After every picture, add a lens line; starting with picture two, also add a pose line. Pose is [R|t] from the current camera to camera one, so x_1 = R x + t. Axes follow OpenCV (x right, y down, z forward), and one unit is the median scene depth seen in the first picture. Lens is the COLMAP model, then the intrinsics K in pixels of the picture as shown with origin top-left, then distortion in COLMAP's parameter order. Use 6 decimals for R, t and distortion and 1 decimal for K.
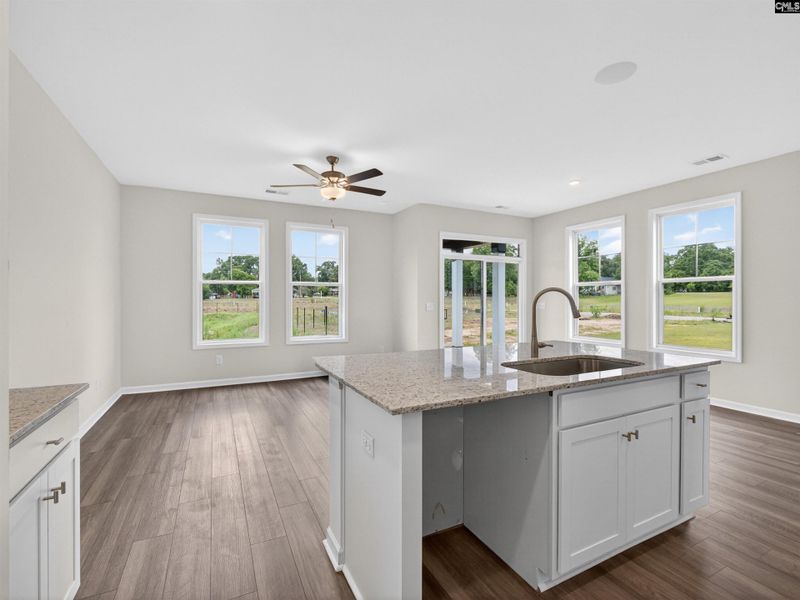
lens RADIAL K [[373.9, 0, 400.0], [0, 373.9, 300.0], [0, 0, 1]] dist [-0.002839, -0.000304]
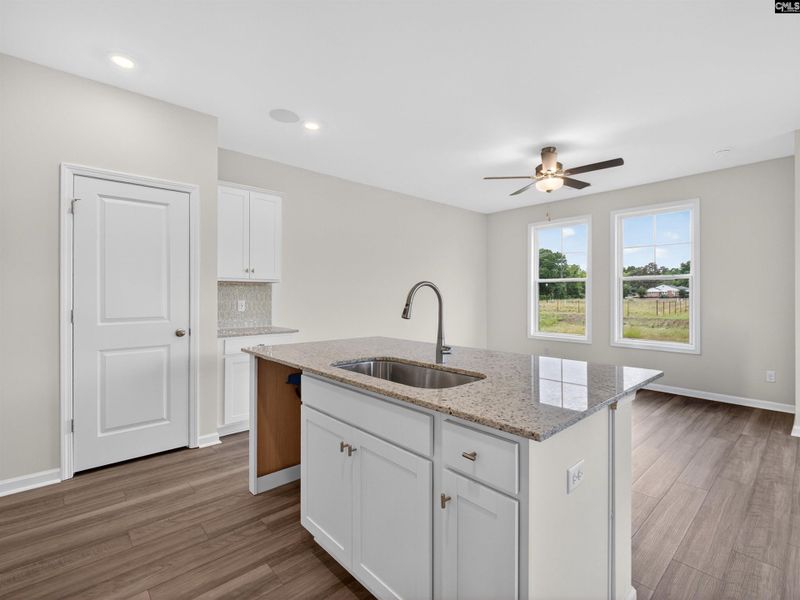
lens RADIAL K [[374.1, 0, 399.7], [0, 374.1, 295.6], [0, 0, 1]] dist [-0.003468, -0.000462]
pose [[0.267167, 0.000293, -0.963650, 0.442195], [-0.005139, 0.999986, -0.001121, 0.000166], [0.963637, 0.005251, 0.267165, 0.259113]]
